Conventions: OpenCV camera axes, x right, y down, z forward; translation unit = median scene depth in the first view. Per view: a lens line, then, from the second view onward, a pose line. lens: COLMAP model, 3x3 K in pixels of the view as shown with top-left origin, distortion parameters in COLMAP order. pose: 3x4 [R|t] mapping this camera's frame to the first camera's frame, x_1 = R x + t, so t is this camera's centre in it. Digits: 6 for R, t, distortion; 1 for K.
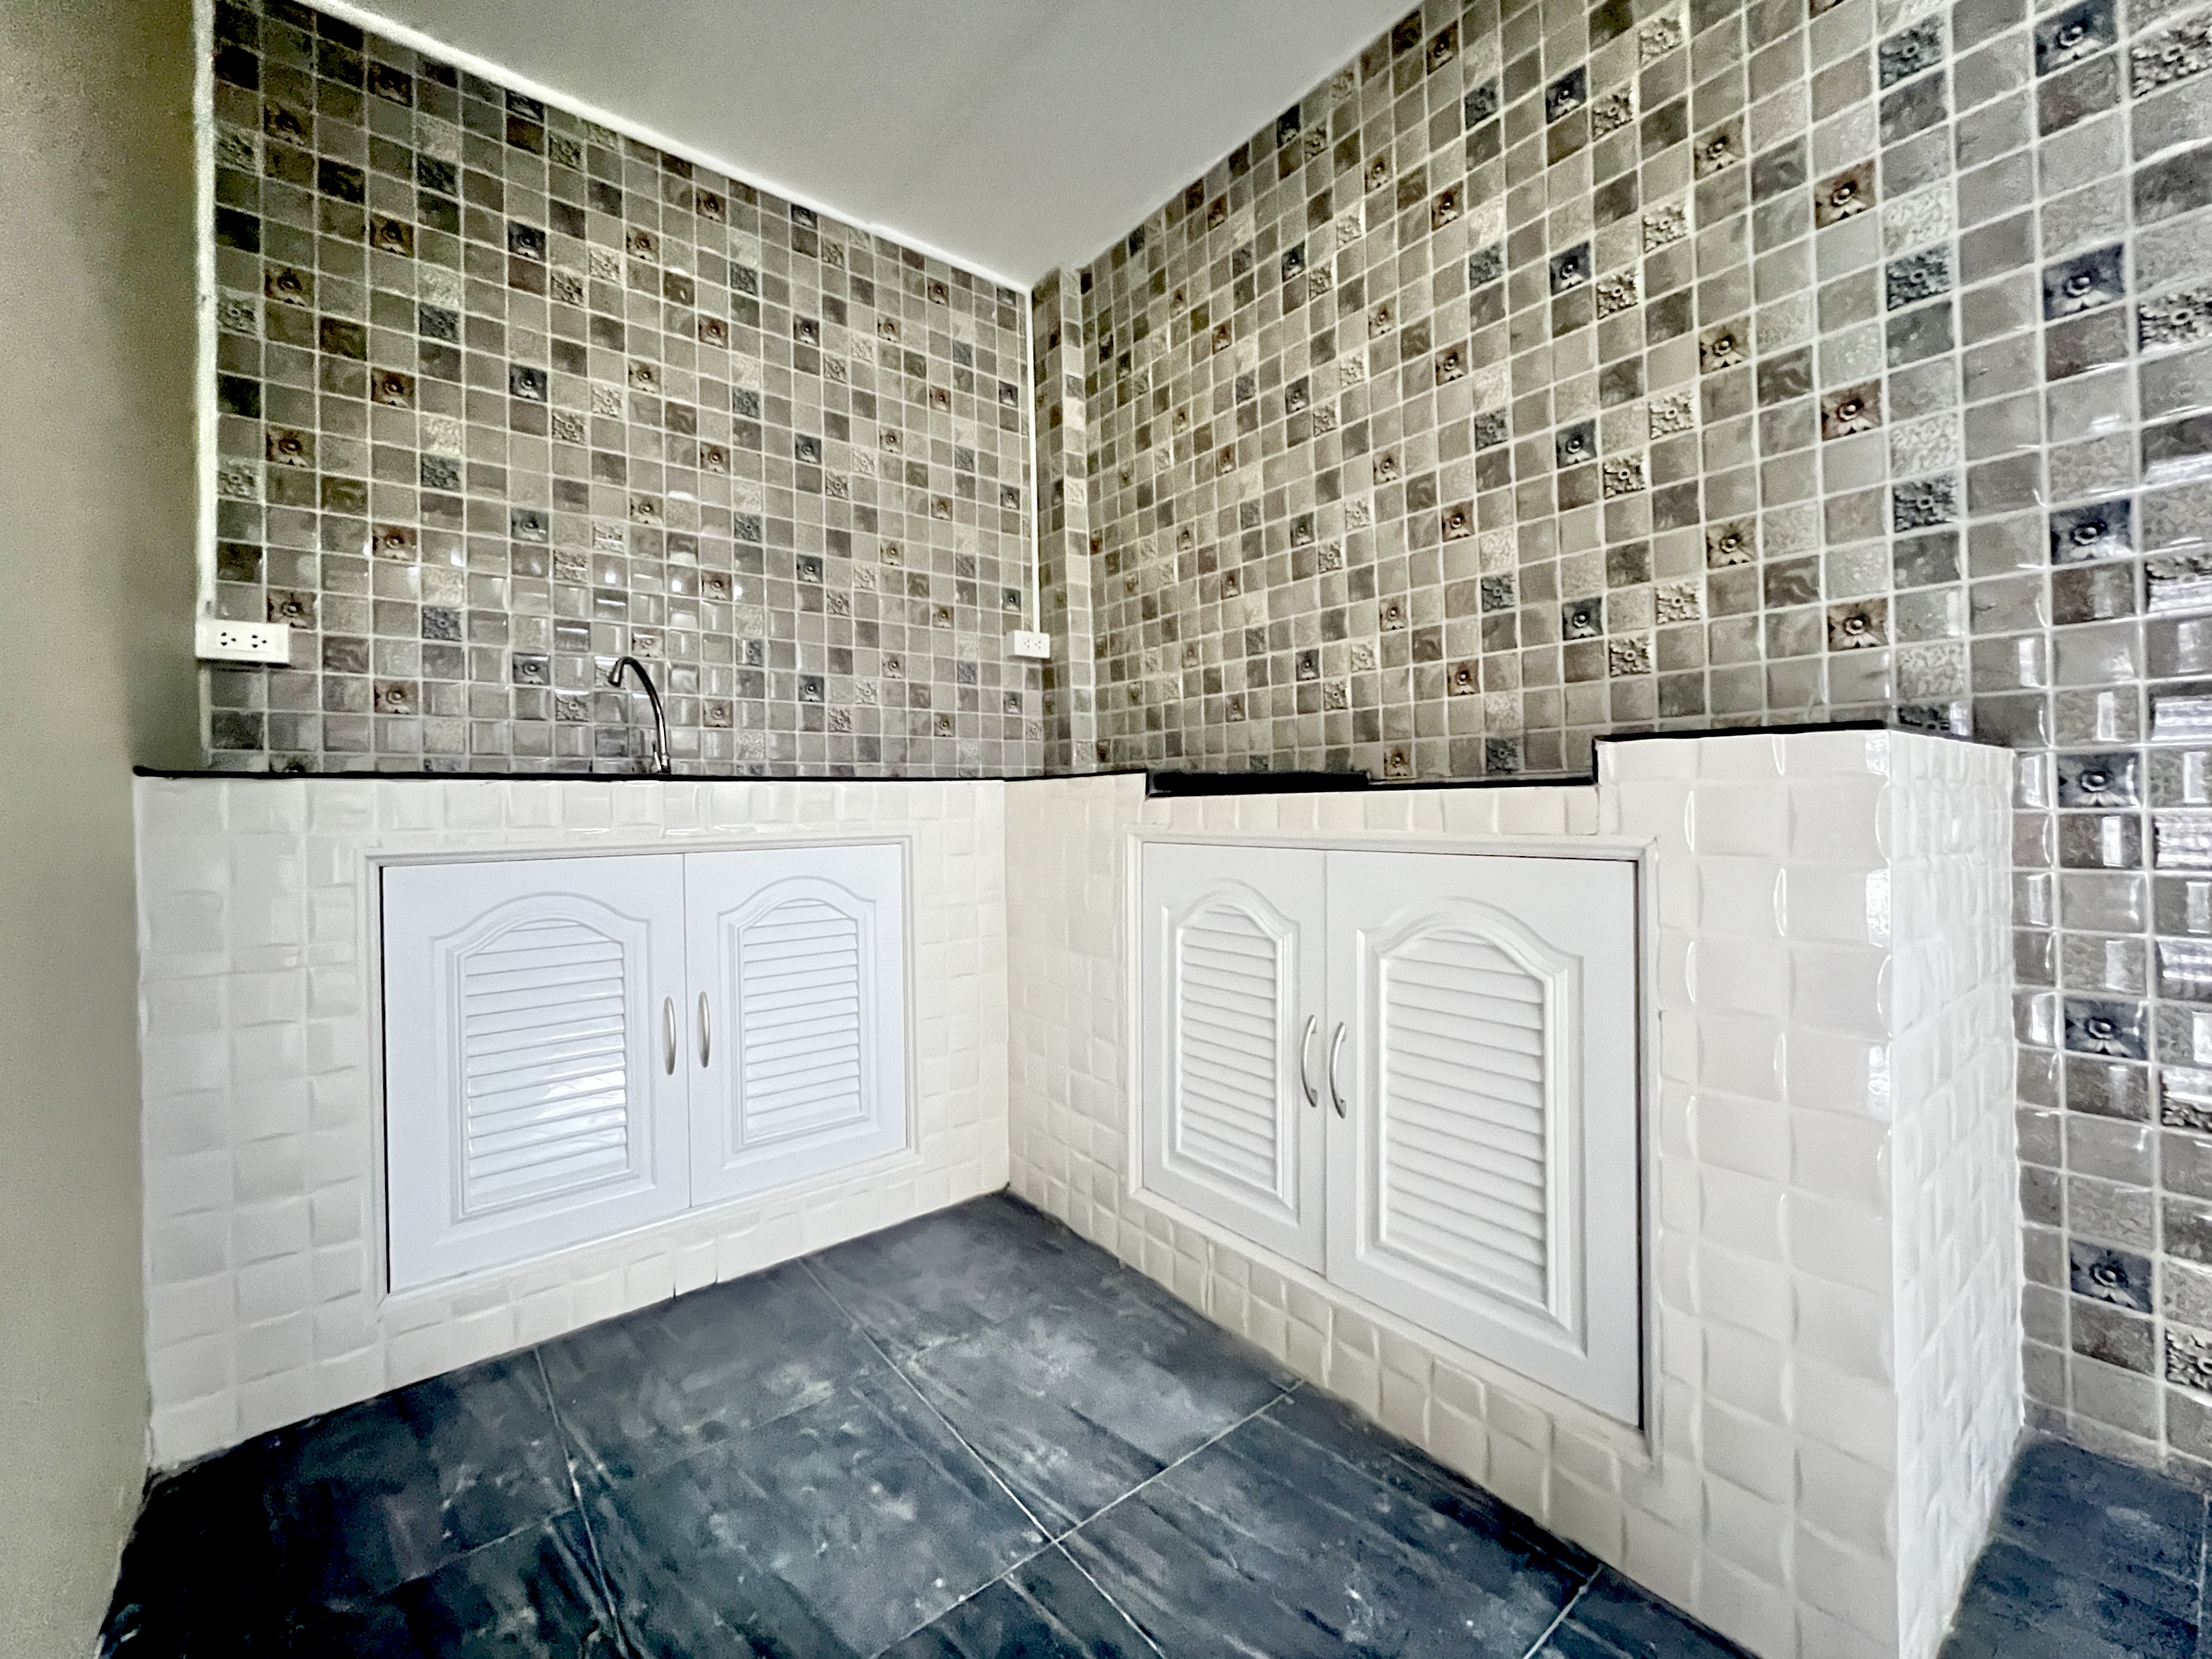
lens RADIAL K [[893.9, 0, 1095.1], [0, 893.9, 800.7], [0, 0, 1]] dist [-0.001654, -0.000045]
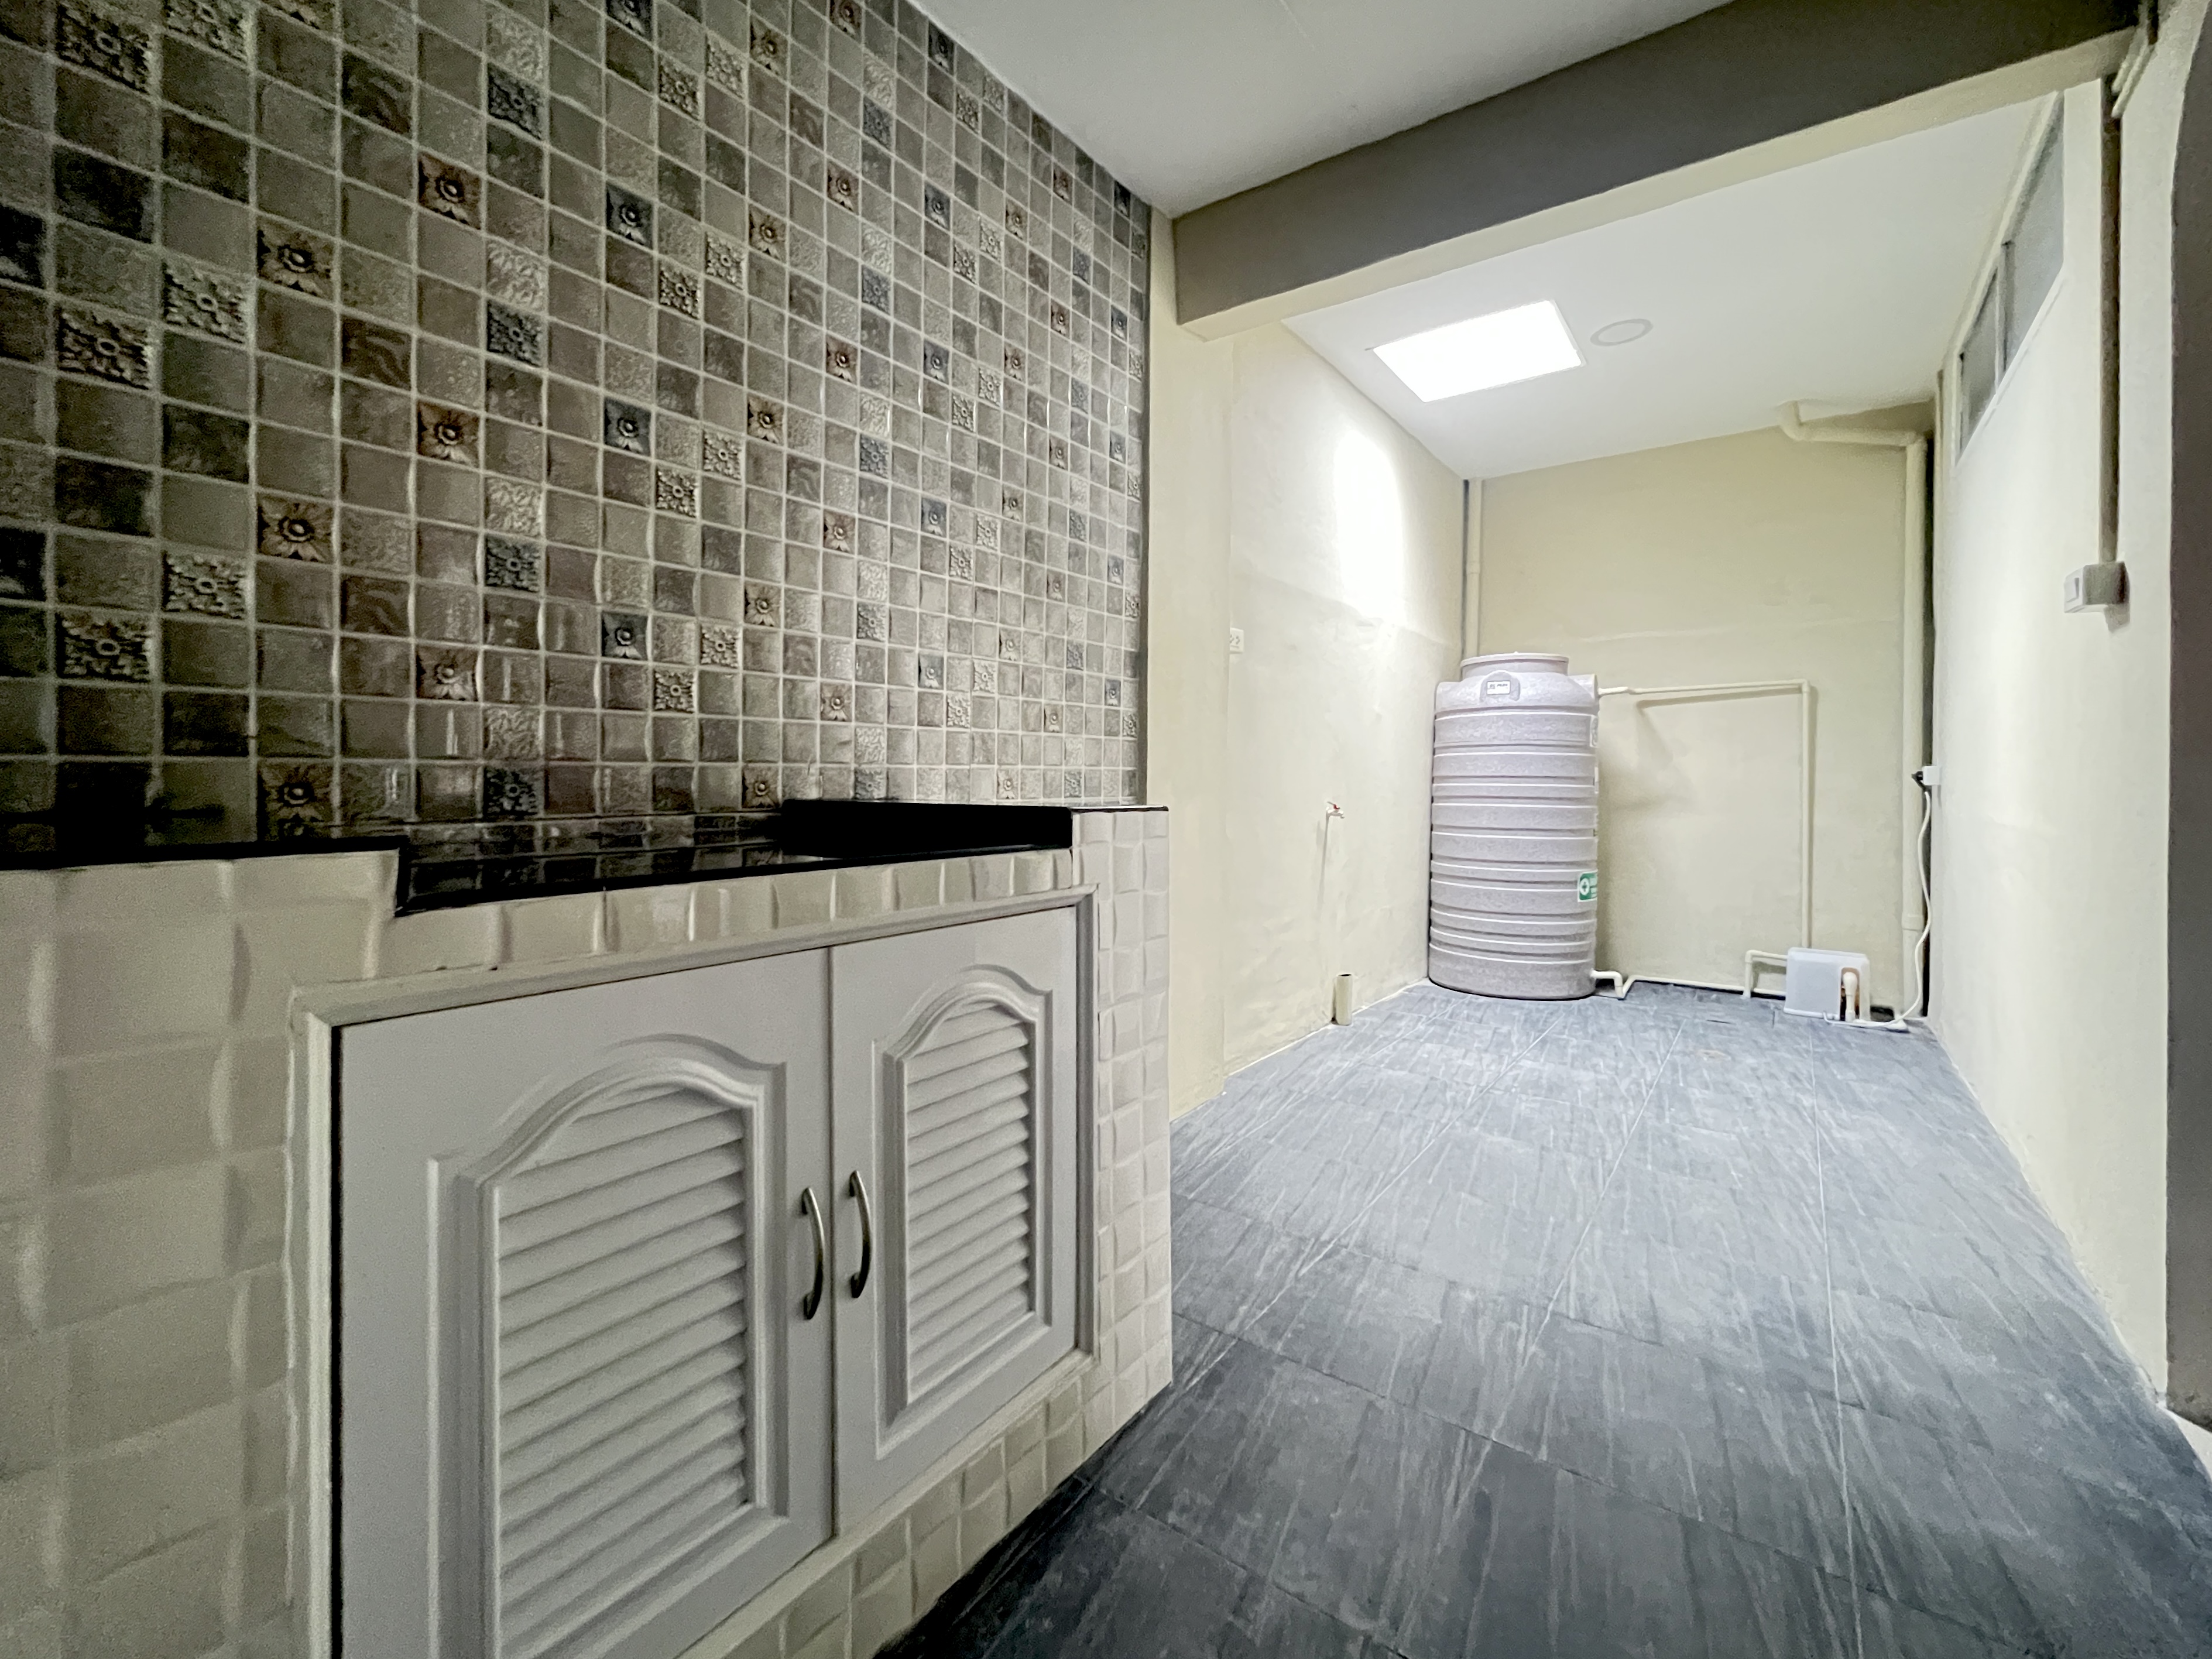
lens RADIAL K [[930.2, 0, 1118.2], [0, 930.2, 787.2], [0, 0, 1]] dist [-0.004823, 0.000549]
pose [[-0.264822, 0.004116, 0.964289, -0.396025], [-0.002695, 0.999984, -0.005009, -0.053559], [-0.964294, -0.003925, -0.264806, 0.732332]]
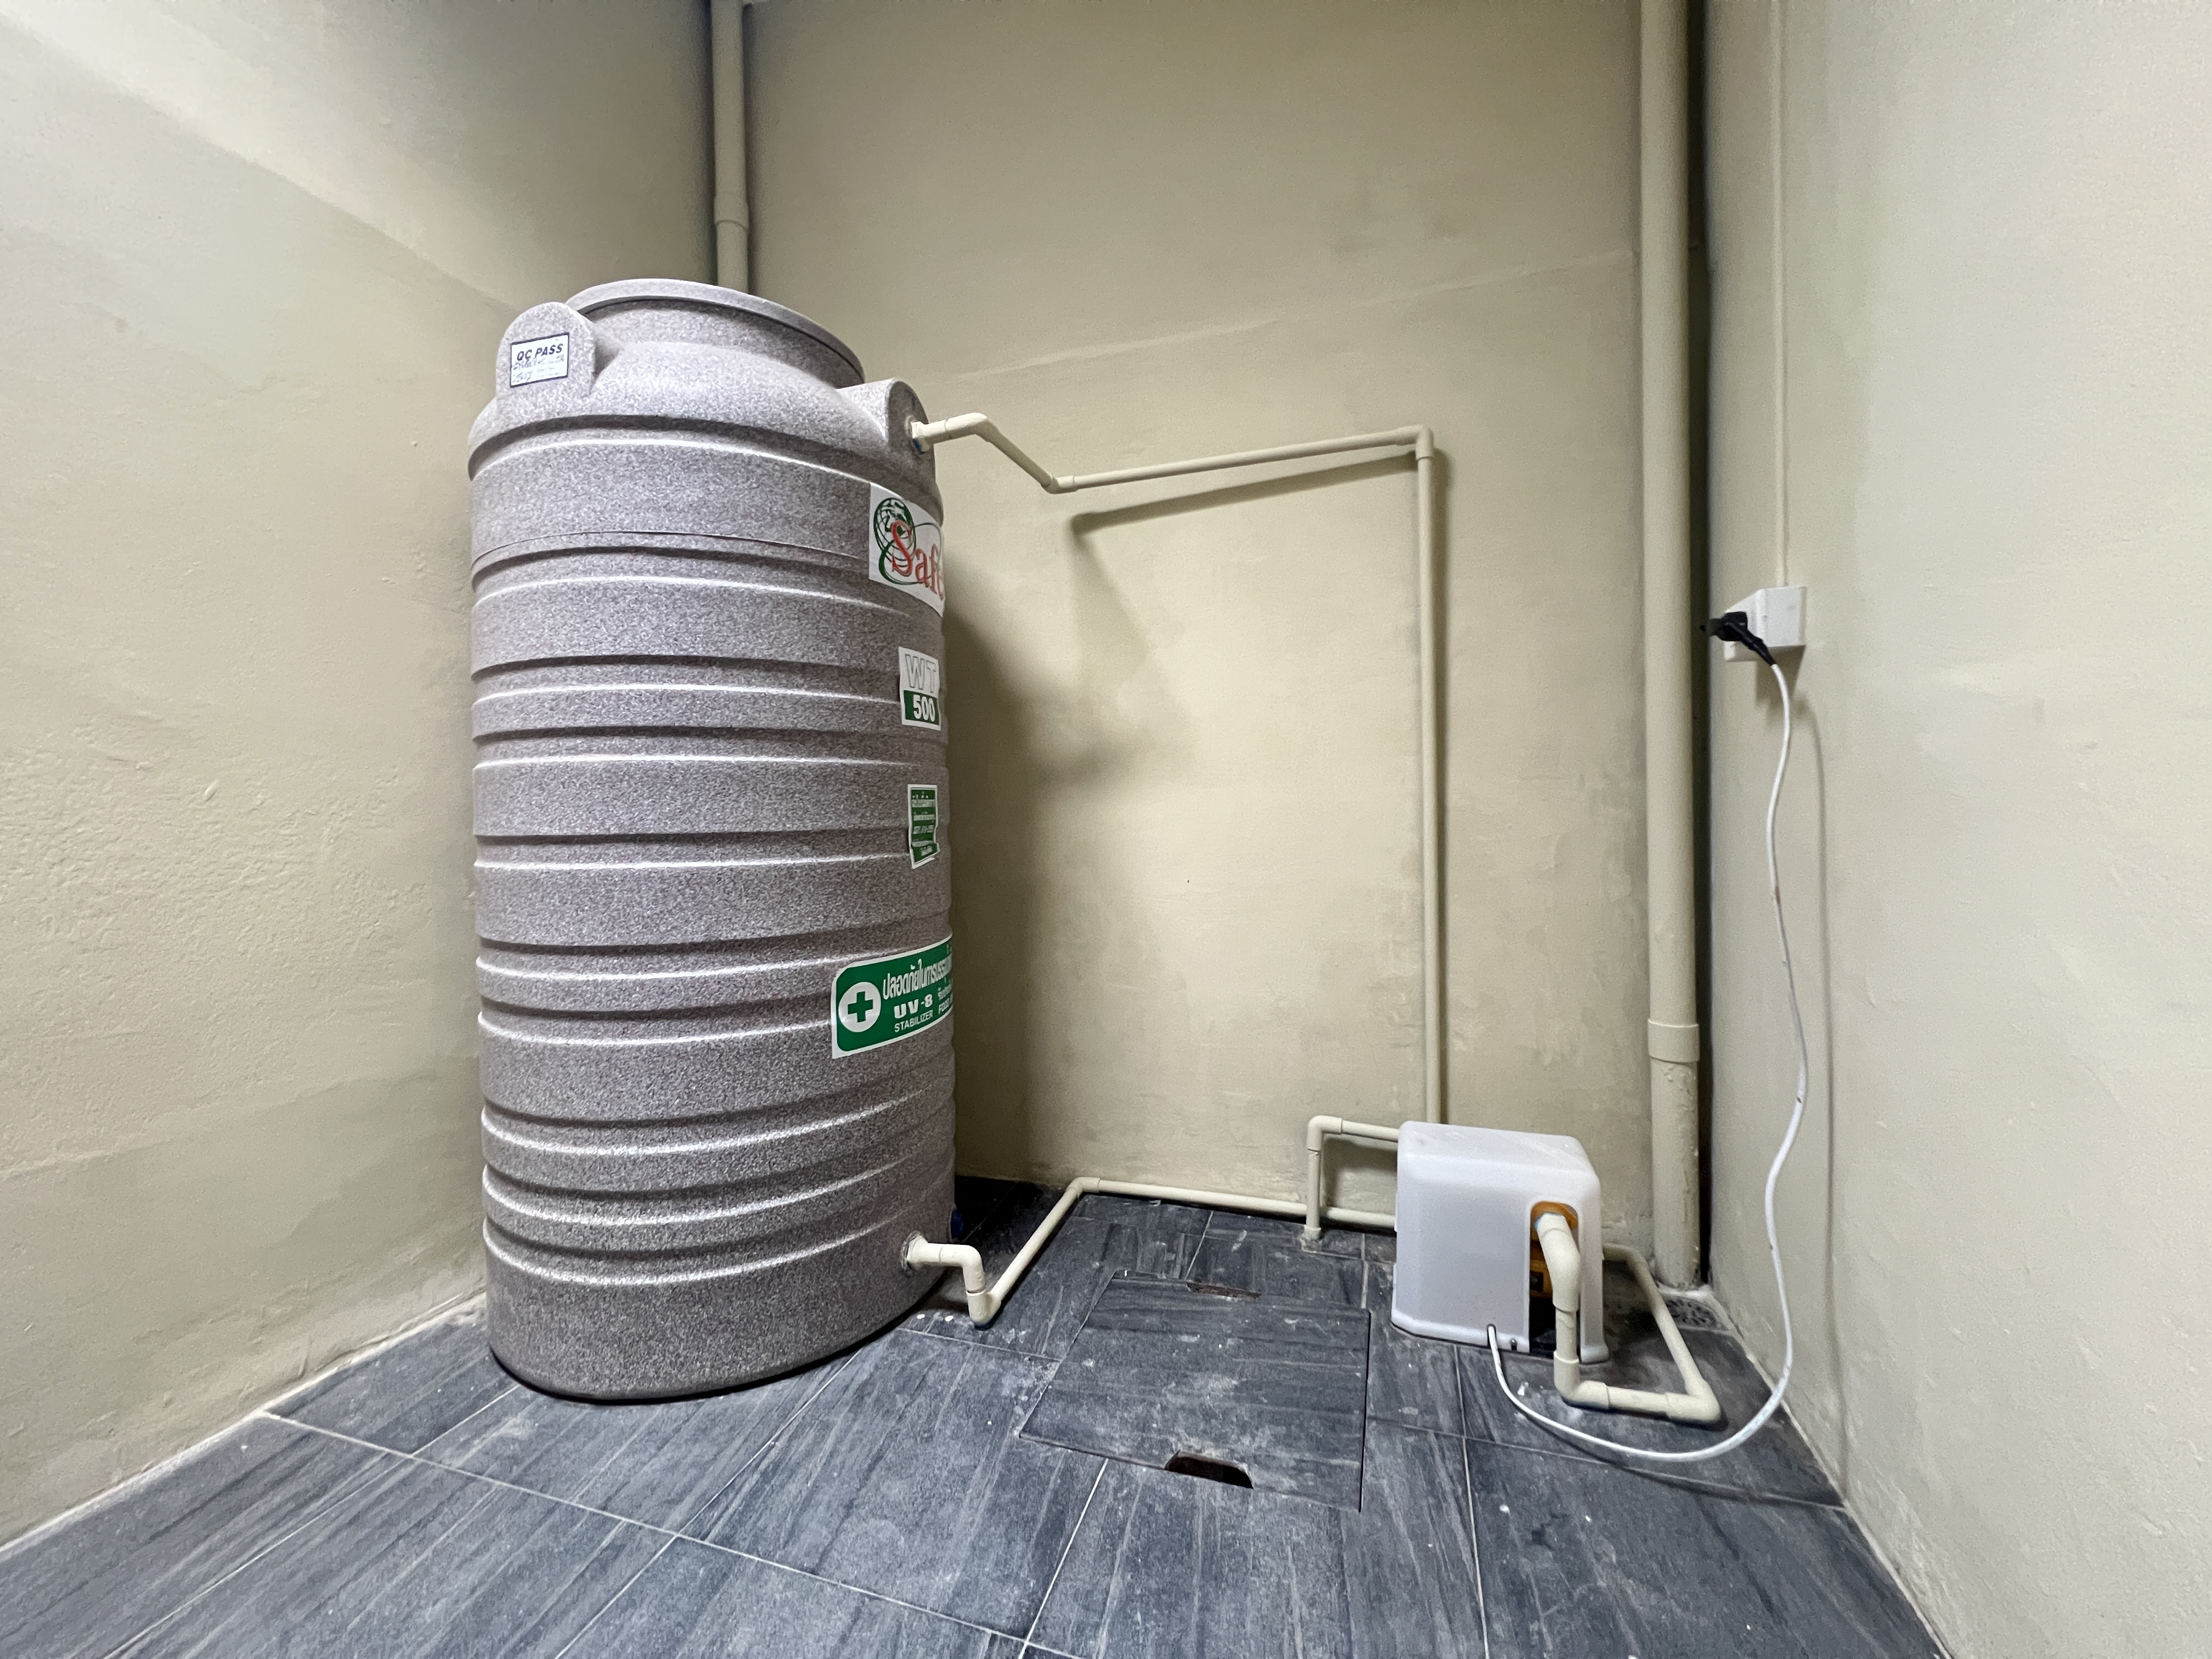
lens RADIAL K [[893.9, 0, 1099.6], [0, 893.9, 821.9], [0, 0, 1]] dist [-0.001654, -0.000045]
pose [[-0.546031, -0.002503, 0.837761, 0.918147], [0.025871, 0.999468, 0.019848, 0.026844], [-0.837365, 0.032511, -0.545676, -0.900994]]
